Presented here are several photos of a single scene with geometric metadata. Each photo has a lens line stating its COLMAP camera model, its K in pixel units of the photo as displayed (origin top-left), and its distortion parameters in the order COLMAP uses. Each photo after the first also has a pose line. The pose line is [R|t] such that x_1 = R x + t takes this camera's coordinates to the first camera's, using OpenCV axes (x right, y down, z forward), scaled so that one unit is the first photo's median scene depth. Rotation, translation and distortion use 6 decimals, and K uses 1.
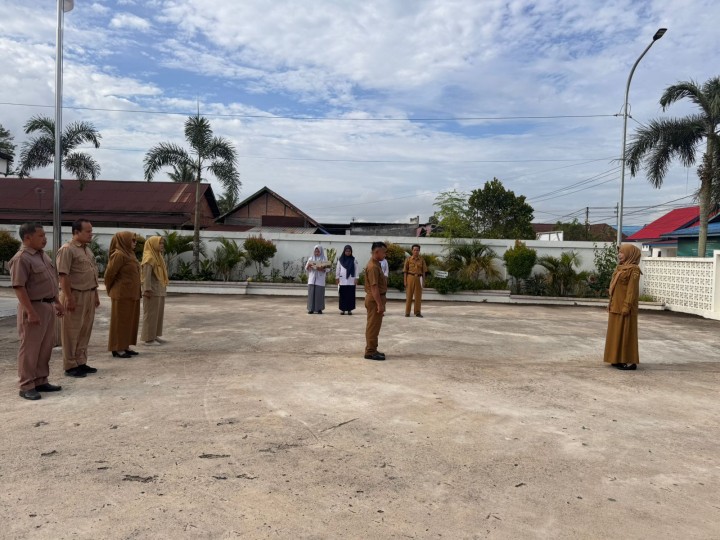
lens RADIAL K [[507.4, 0, 360.0], [0, 507.4, 270.0], [0, 0, 1]] dist [0.005042, -0.006209]
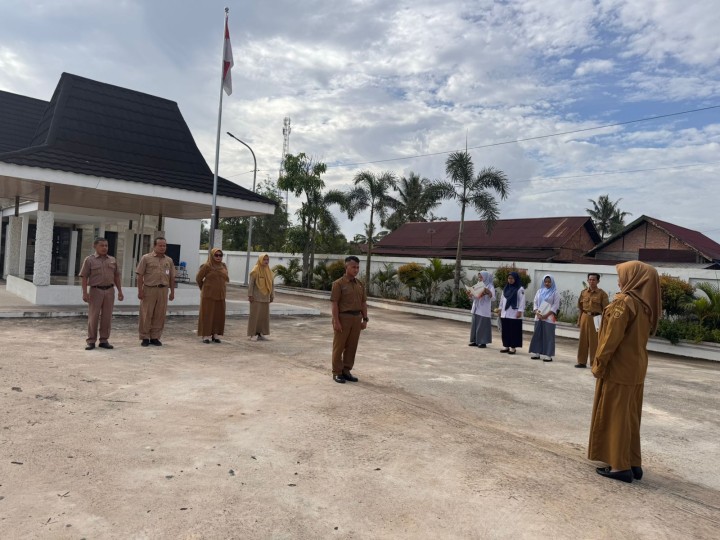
lens RADIAL K [[507.4, 0, 360.0], [0, 507.4, 270.0], [0, 0, 1]] dist [0.005042, -0.006209]
pose [[0.669674, 0.017109, -0.742458, 0.440675], [-0.073645, 0.996337, -0.043466, 0.005184], [0.738995, 0.083787, 0.668481, 0.222011]]
